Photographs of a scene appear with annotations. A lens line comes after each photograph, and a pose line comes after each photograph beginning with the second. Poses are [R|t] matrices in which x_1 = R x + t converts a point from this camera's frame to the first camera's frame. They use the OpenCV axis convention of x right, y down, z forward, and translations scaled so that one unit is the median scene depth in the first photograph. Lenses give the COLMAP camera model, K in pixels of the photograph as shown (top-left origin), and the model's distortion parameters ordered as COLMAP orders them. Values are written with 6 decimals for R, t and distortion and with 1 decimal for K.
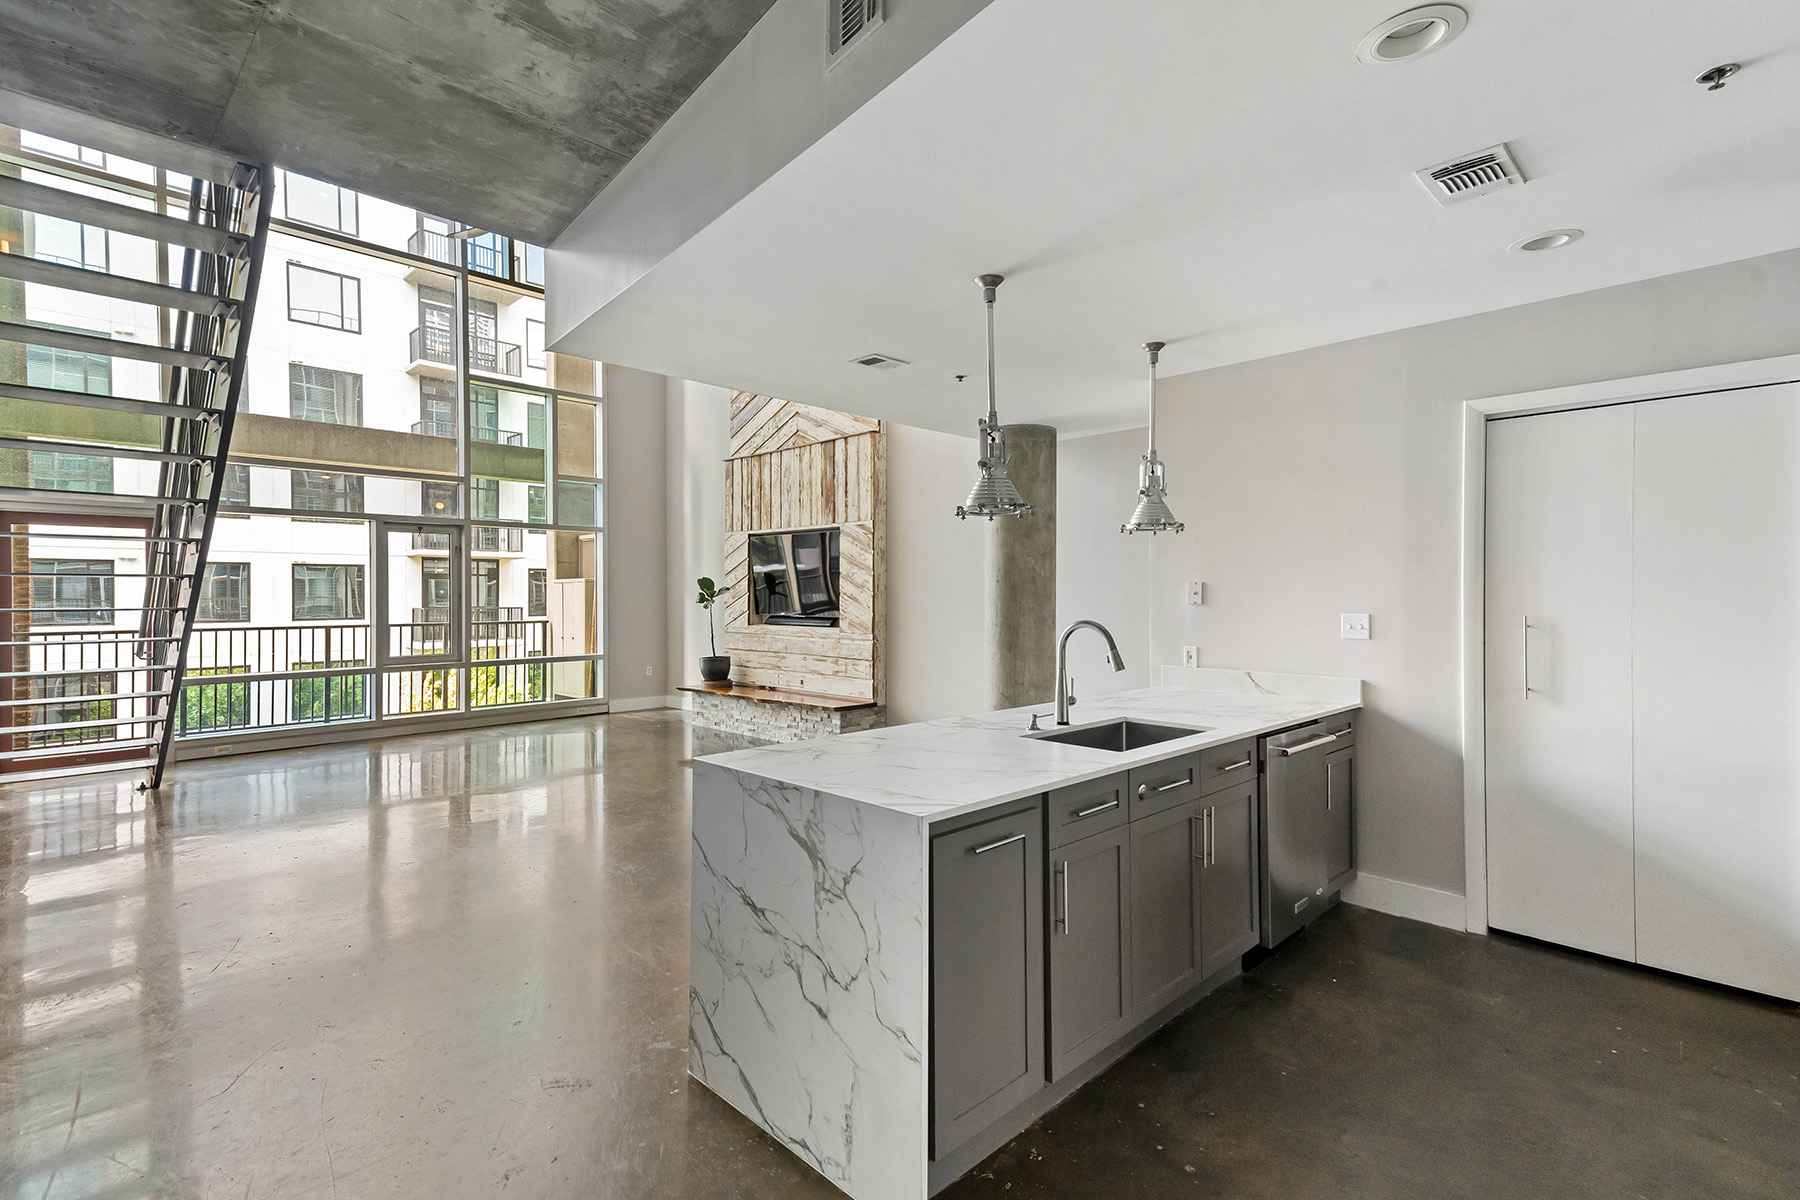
lens RADIAL K [[850.8, 0, 897.7], [0, 850.8, 600.3], [0, 0, 1]] dist [0.041122, -0.000470]
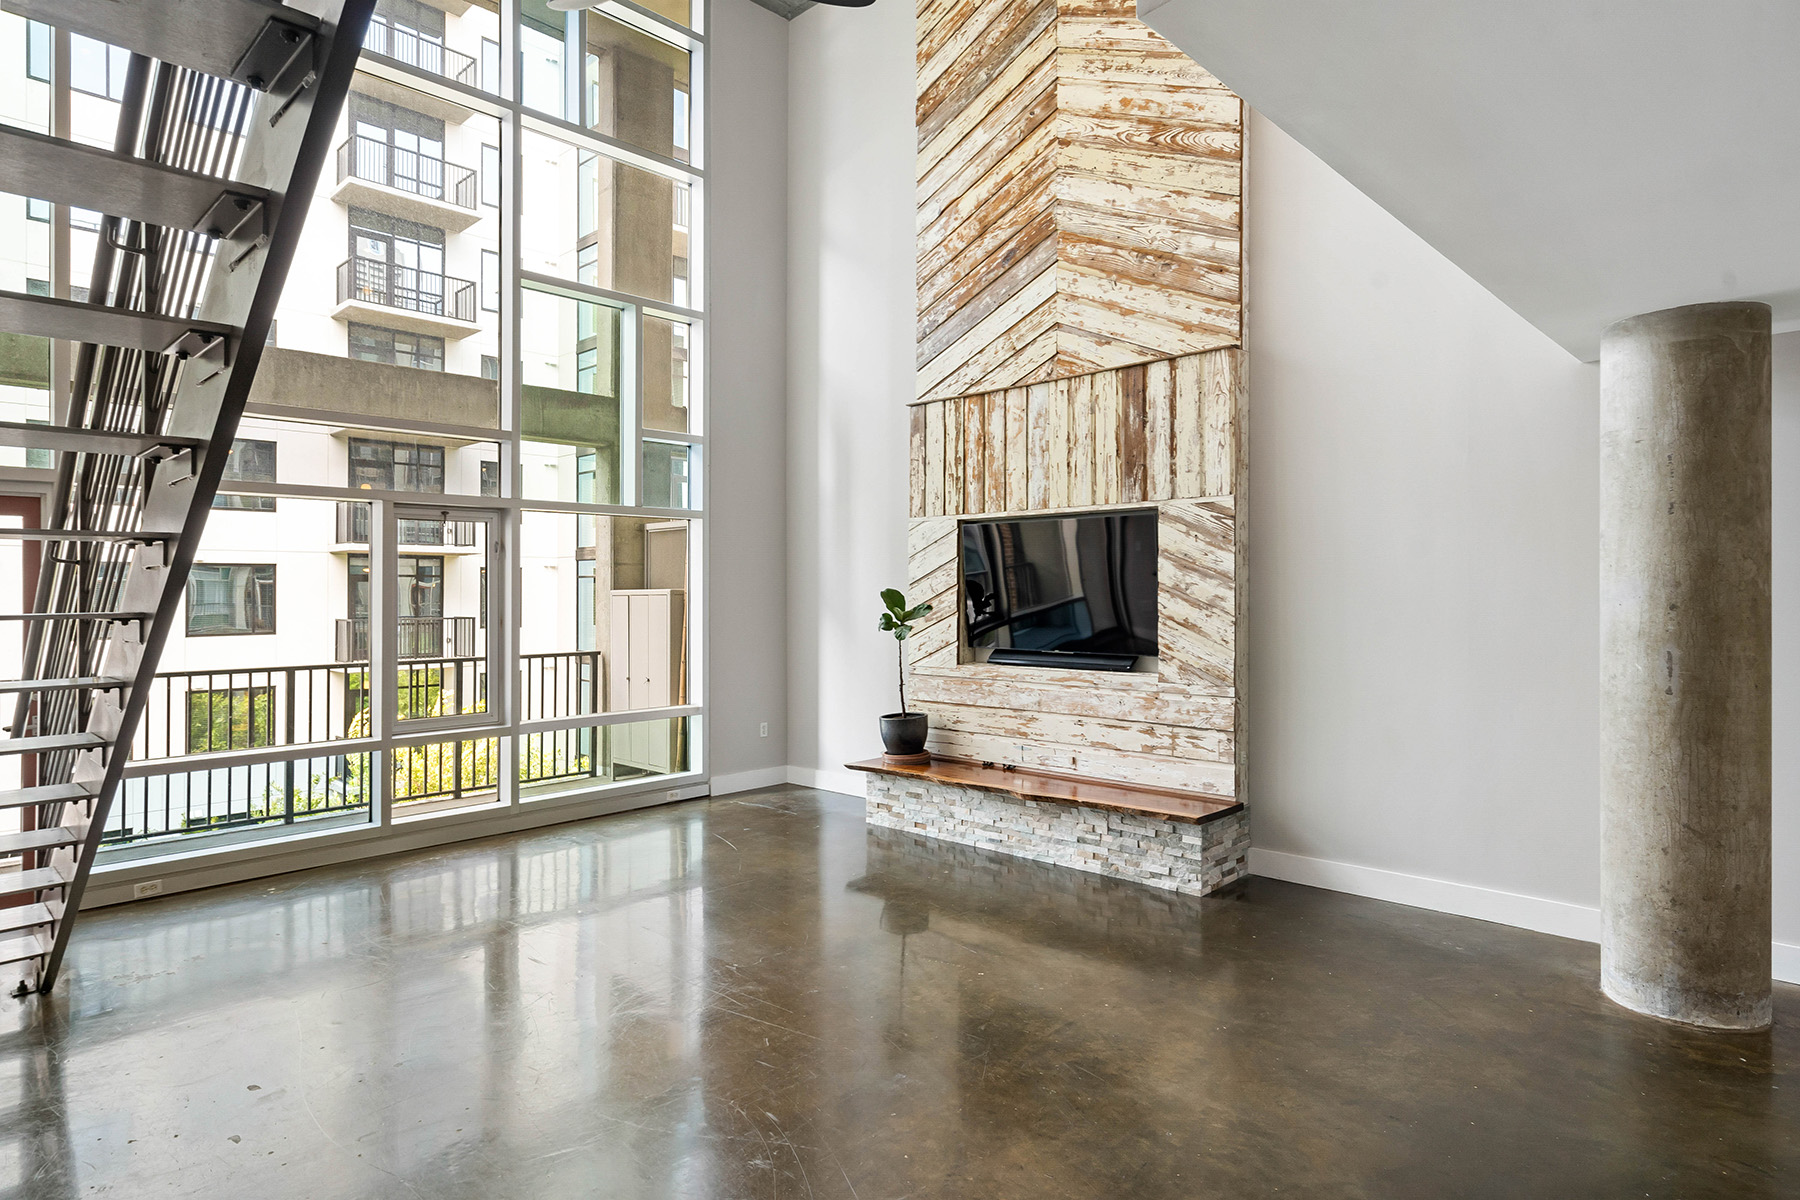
lens RADIAL K [[1018.9, 0, 907.6], [0, 1018.9, 586.0], [0, 0, 1]] dist [0.002277, 0.000507]
pose [[0.999782, -0.003678, 0.020571, -0.269589], [0.003986, 0.999881, -0.014933, -0.020865], [-0.020513, 0.015012, 0.999677, 0.293713]]
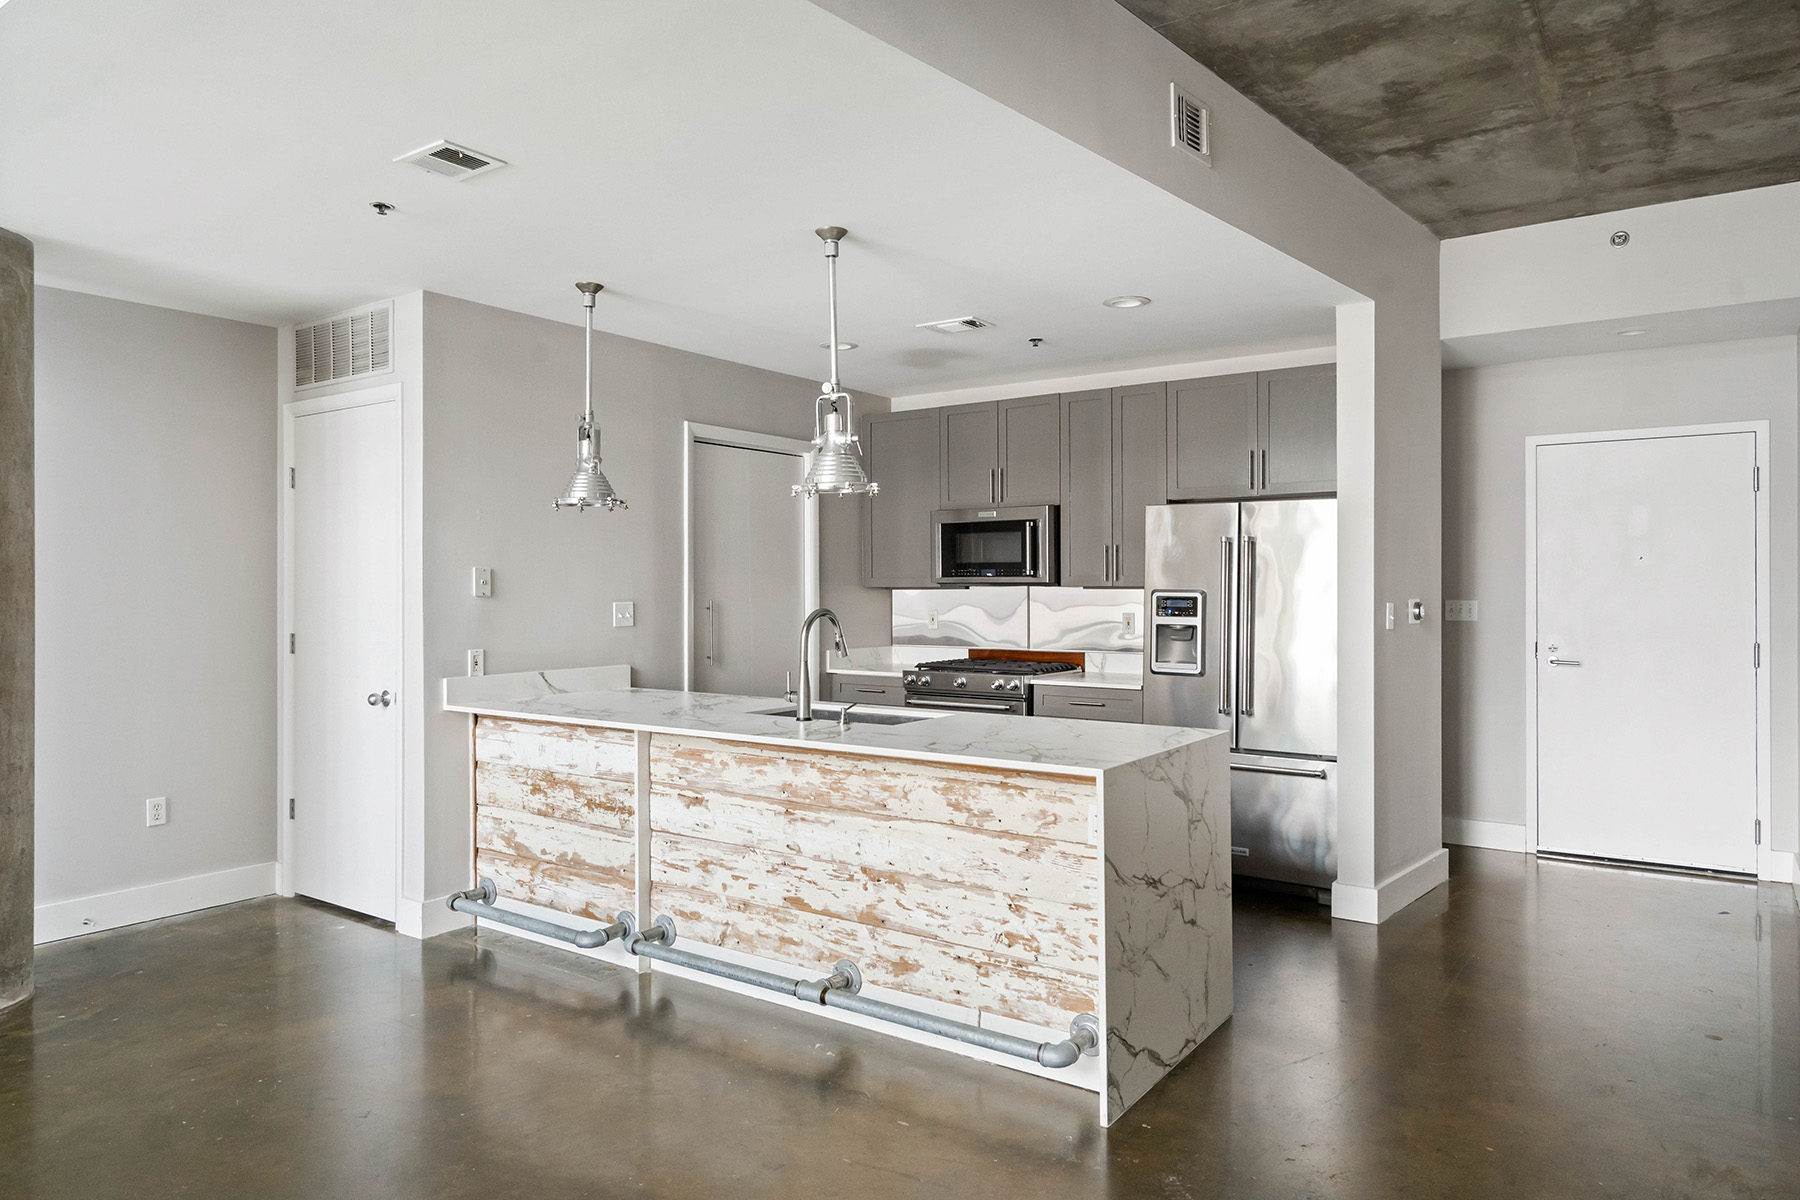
lens RADIAL K [[1146.3, 0, 905.4], [0, 1146.3, 591.0], [0, 0, 1]] dist [-0.001239, -0.002189]
pose [[-0.179536, -0.002654, 0.983748, -0.440690], [0.009209, 0.999948, 0.004378, -0.000509], [-0.983708, 0.009845, -0.179502, 0.461132]]
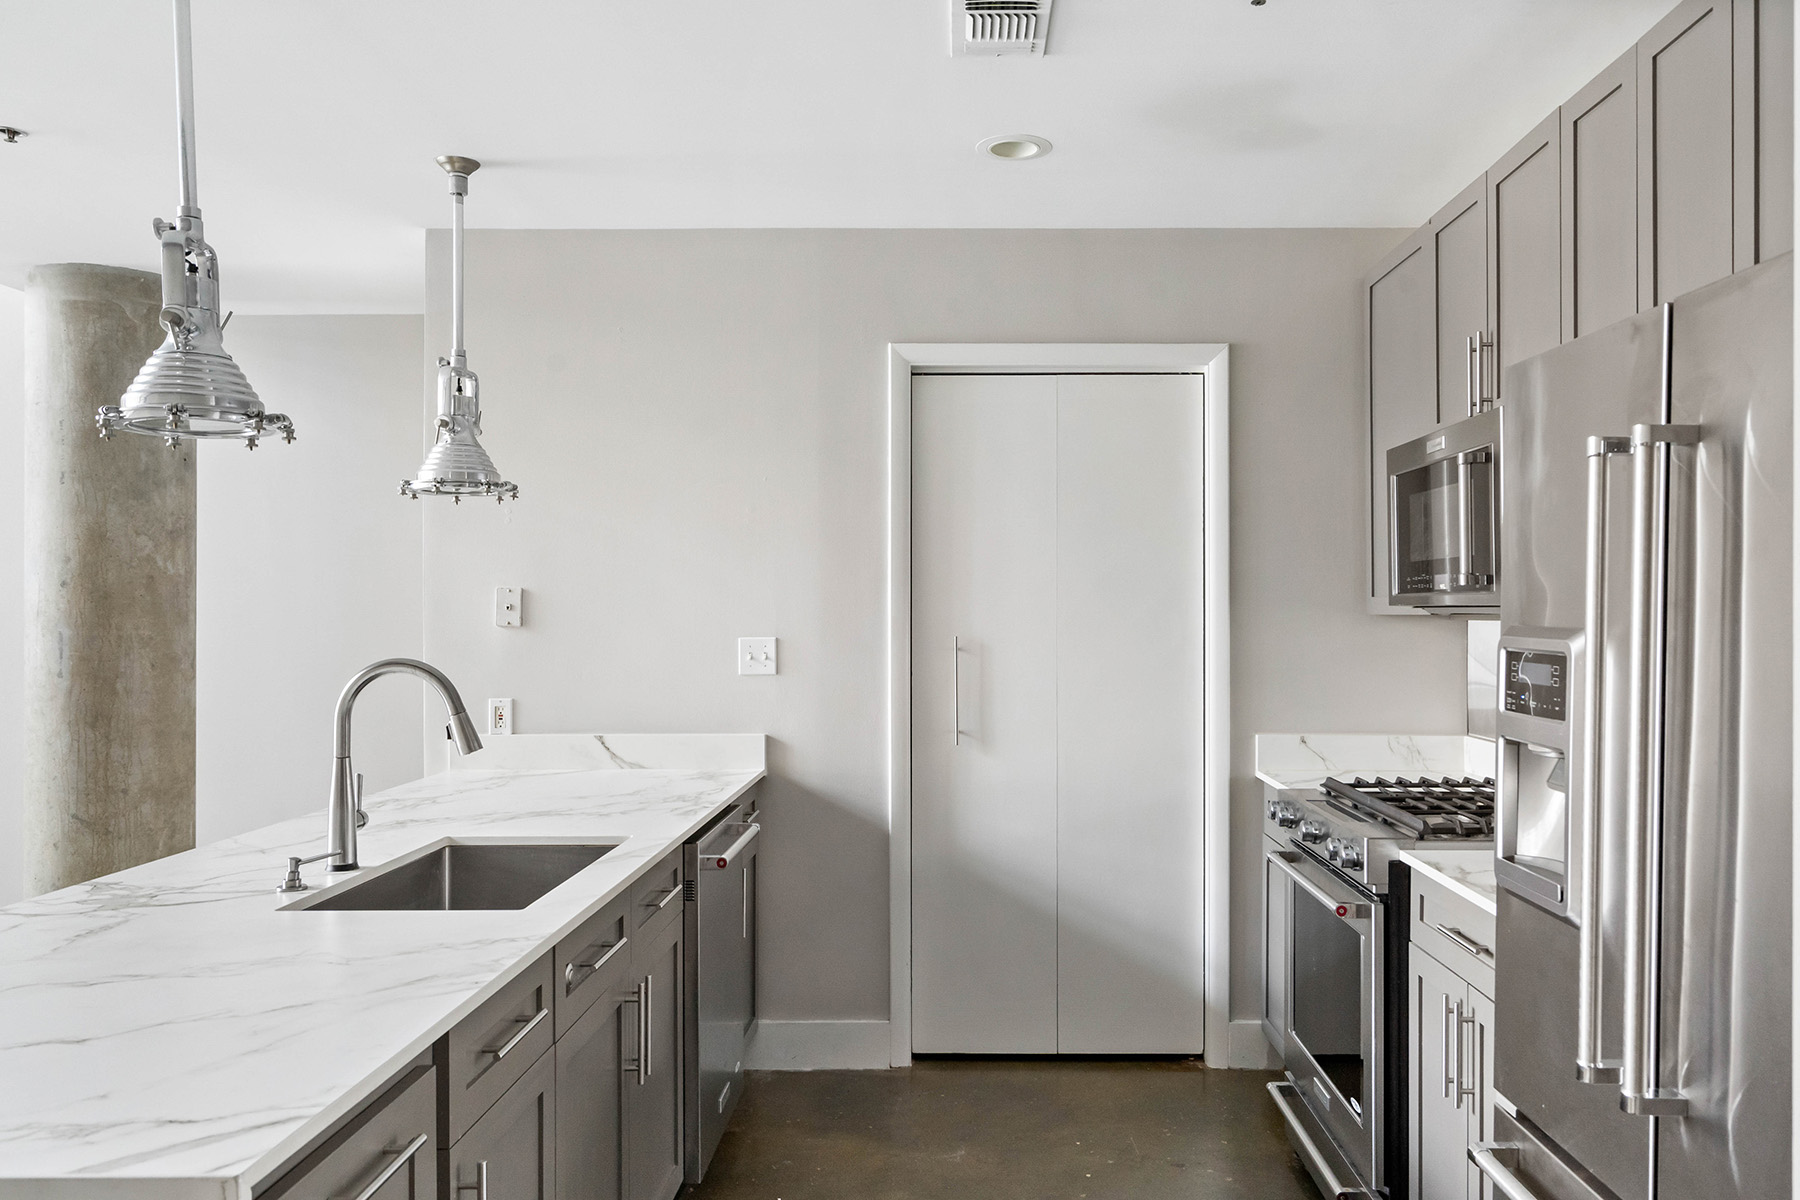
lens RADIAL K [[1307.9, 0, 978.1], [0, 1307.9, 612.7], [0, 0, 1]] dist [0.002856, 0.002213]
pose [[0.697609, -0.003943, 0.716468, -0.039632], [0.008976, 0.999954, -0.003236, 0.000688], [-0.716423, 0.008688, 0.697613, 0.083763]]
